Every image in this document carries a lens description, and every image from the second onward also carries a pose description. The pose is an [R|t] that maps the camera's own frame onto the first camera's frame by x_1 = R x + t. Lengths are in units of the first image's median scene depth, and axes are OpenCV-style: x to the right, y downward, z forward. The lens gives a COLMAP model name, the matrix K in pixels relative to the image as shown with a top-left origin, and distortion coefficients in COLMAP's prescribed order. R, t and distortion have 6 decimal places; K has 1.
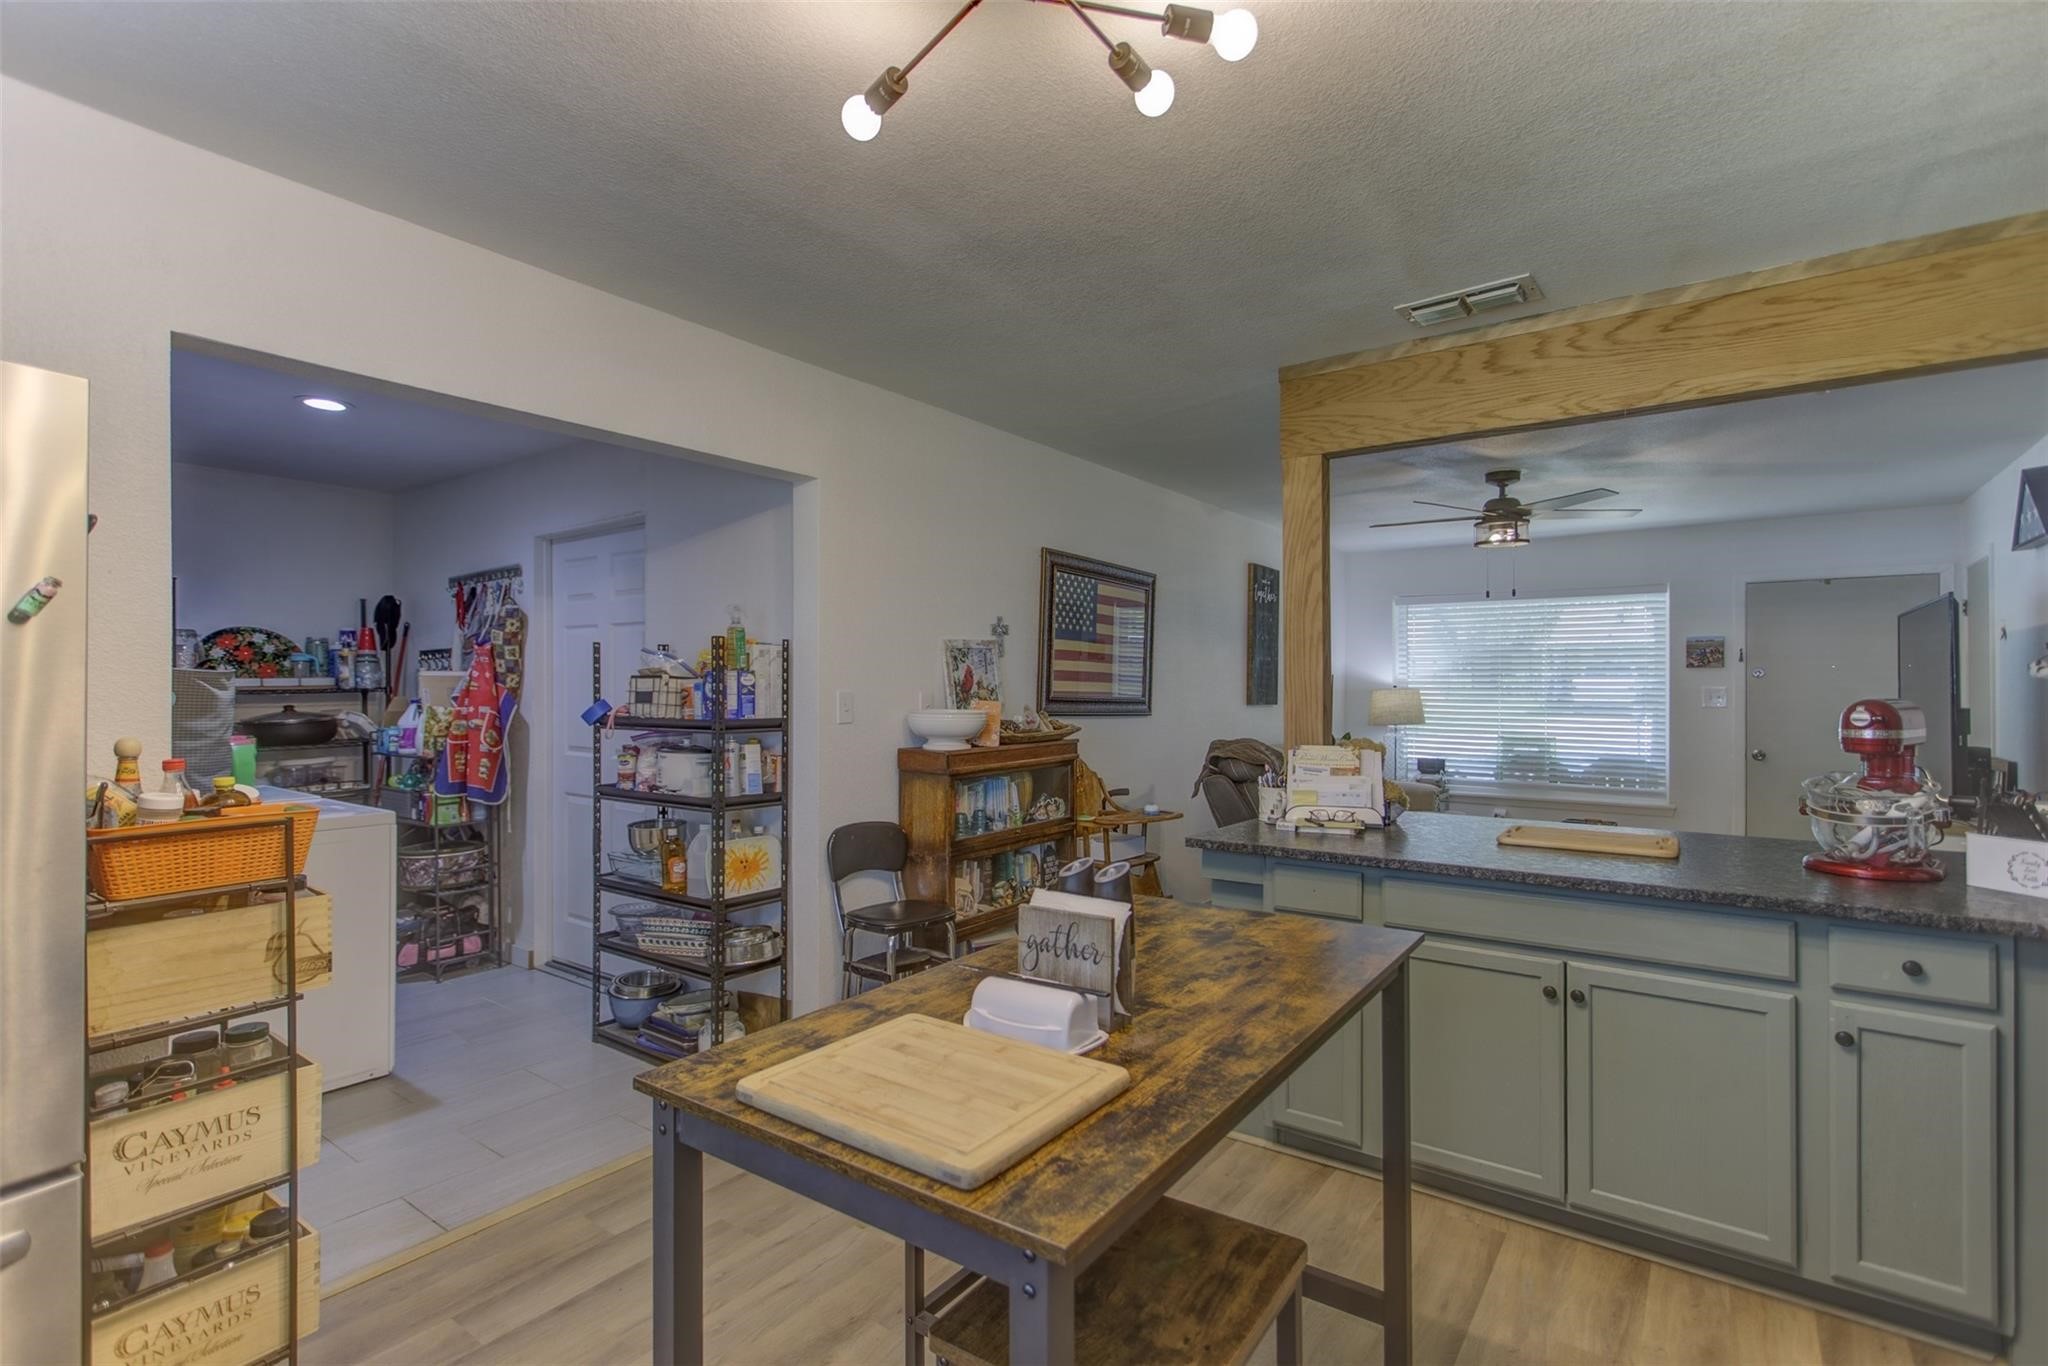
lens RADIAL K [[962.7, 0, 1031.7], [0, 962.7, 688.2], [0, 0, 1]] dist [0.004738, 0.002217]
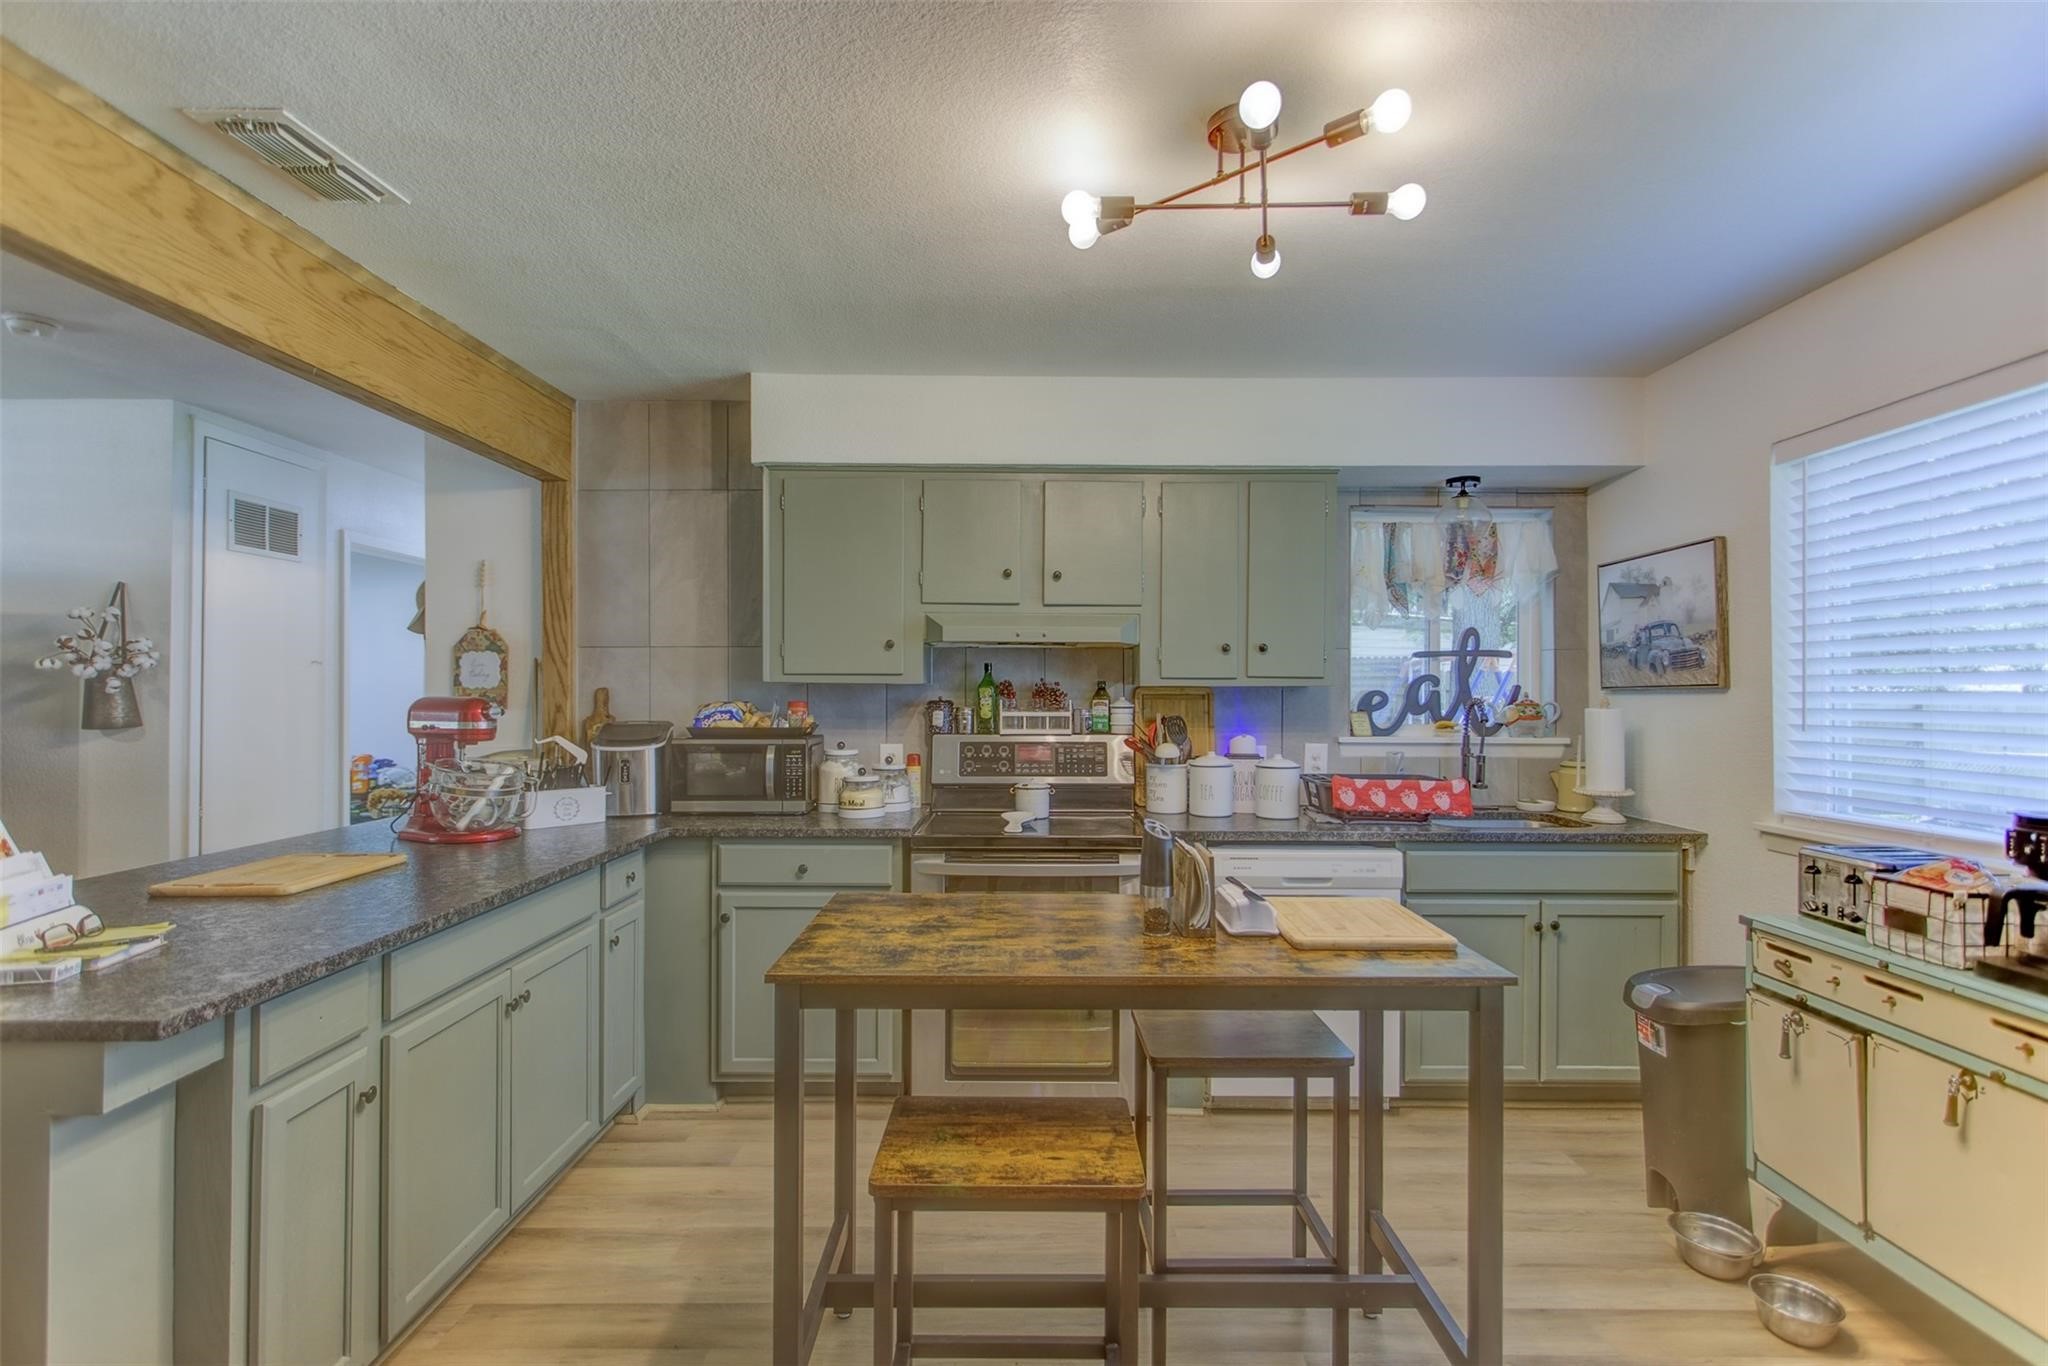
lens RADIAL K [[962.7, 0, 1025.6], [0, 962.7, 682.0], [0, 0, 1]] dist [0.004738, 0.002217]
pose [[-0.580372, 0.000803, 0.814351, -0.446039], [-0.007575, 0.999951, -0.006385, -0.003153], [-0.814316, -0.009875, -0.580337, 0.938983]]
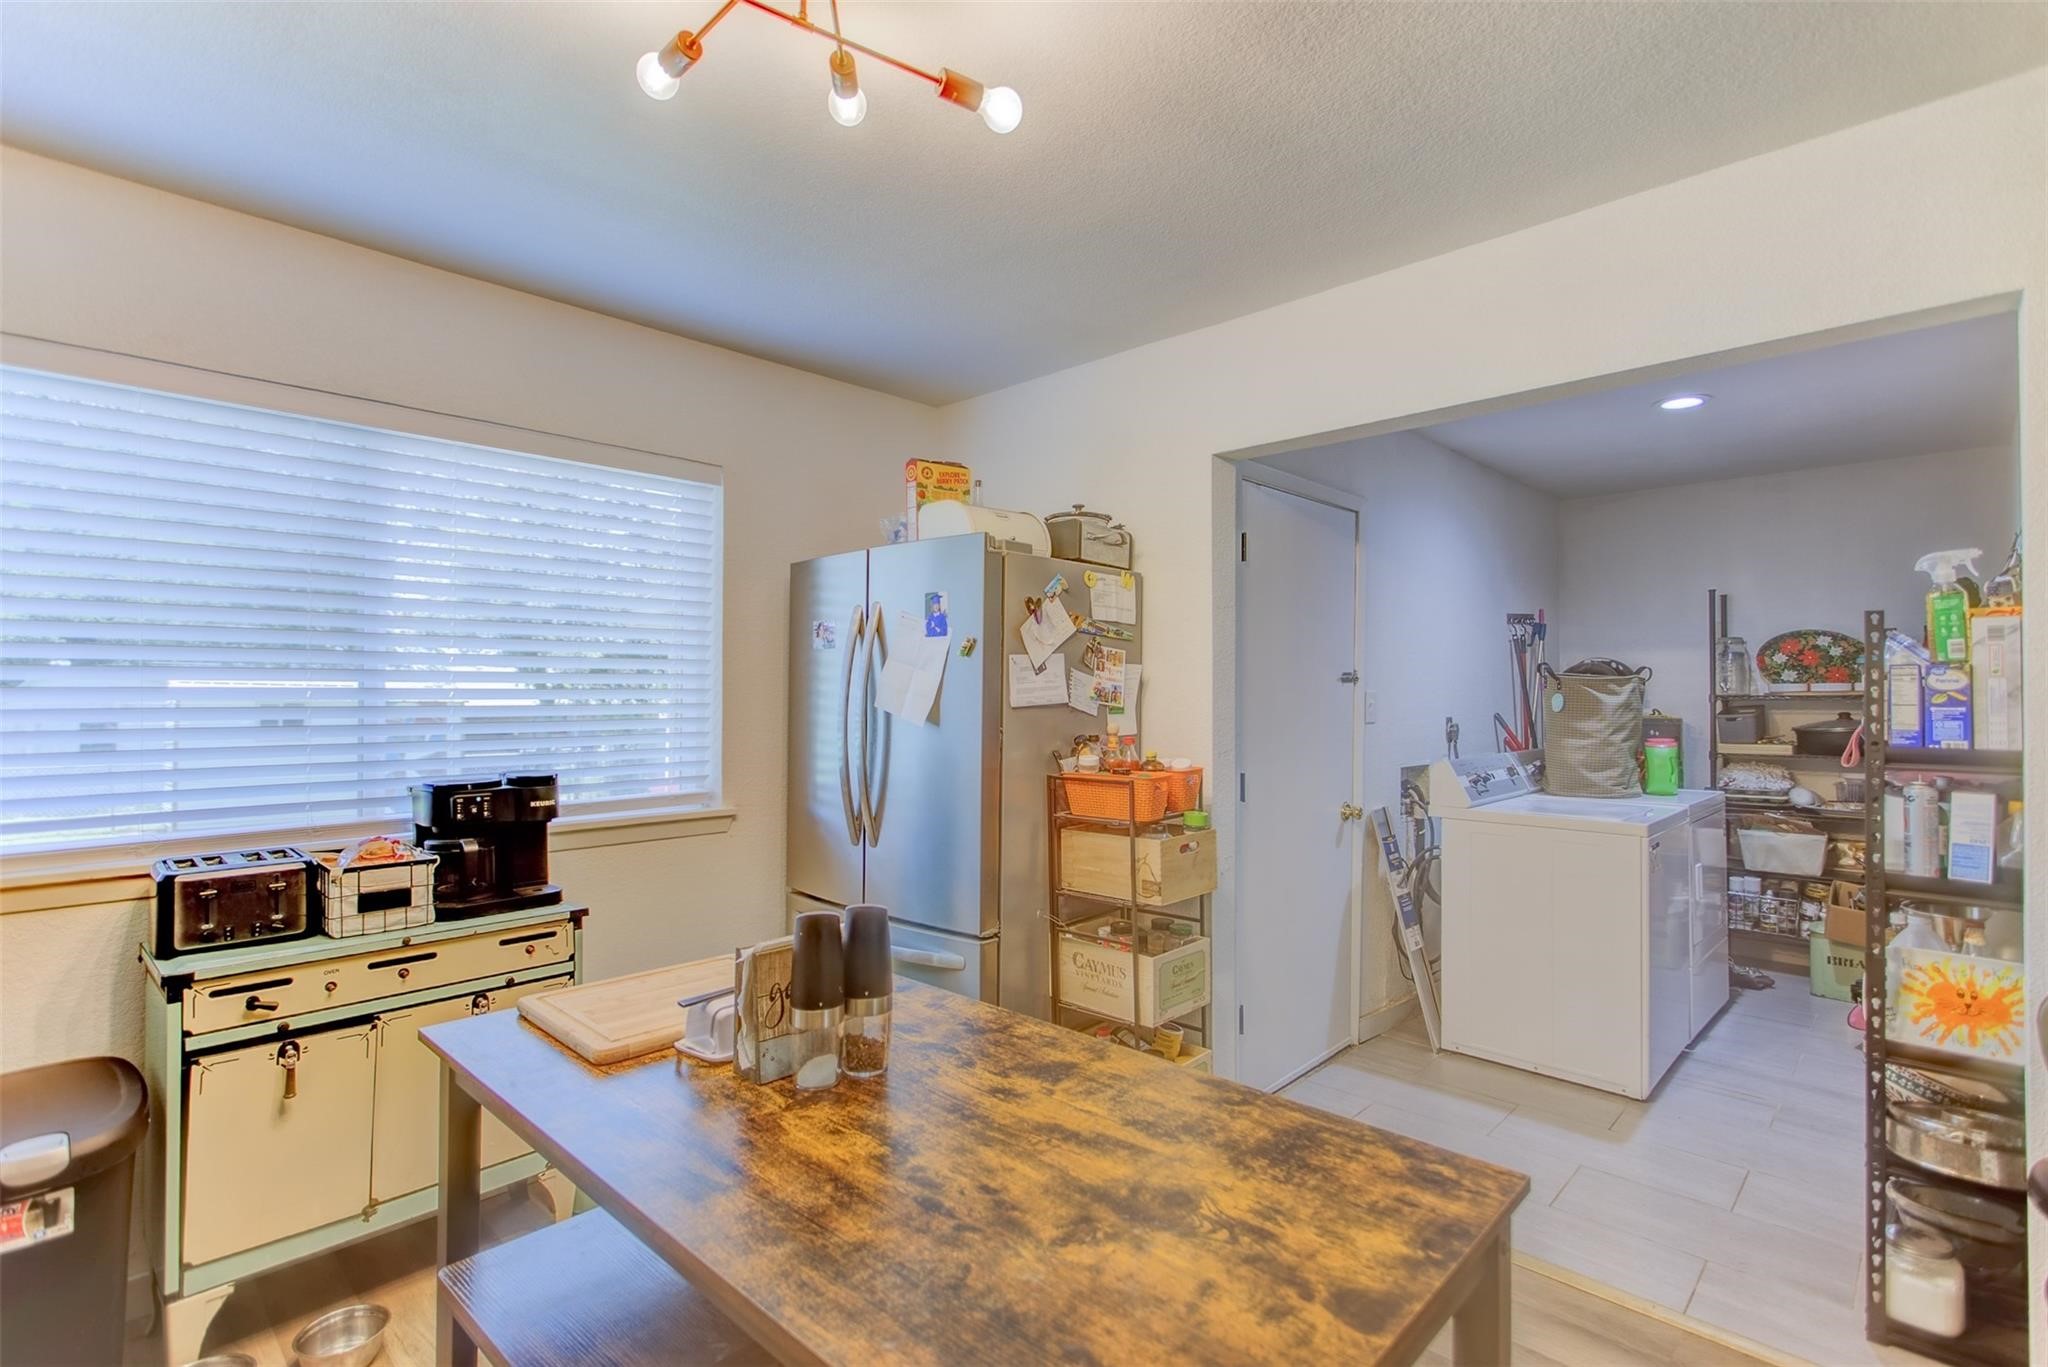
lens RADIAL K [[962.7, 0, 1031.5], [0, 962.7, 683.5], [0, 0, 1]] dist [0.004738, 0.002217]
pose [[-0.145744, -0.010329, -0.989268, 0.421109], [0.000112, 0.999945, -0.010457, -0.000634], [0.989322, -0.001635, -0.145735, 0.625665]]
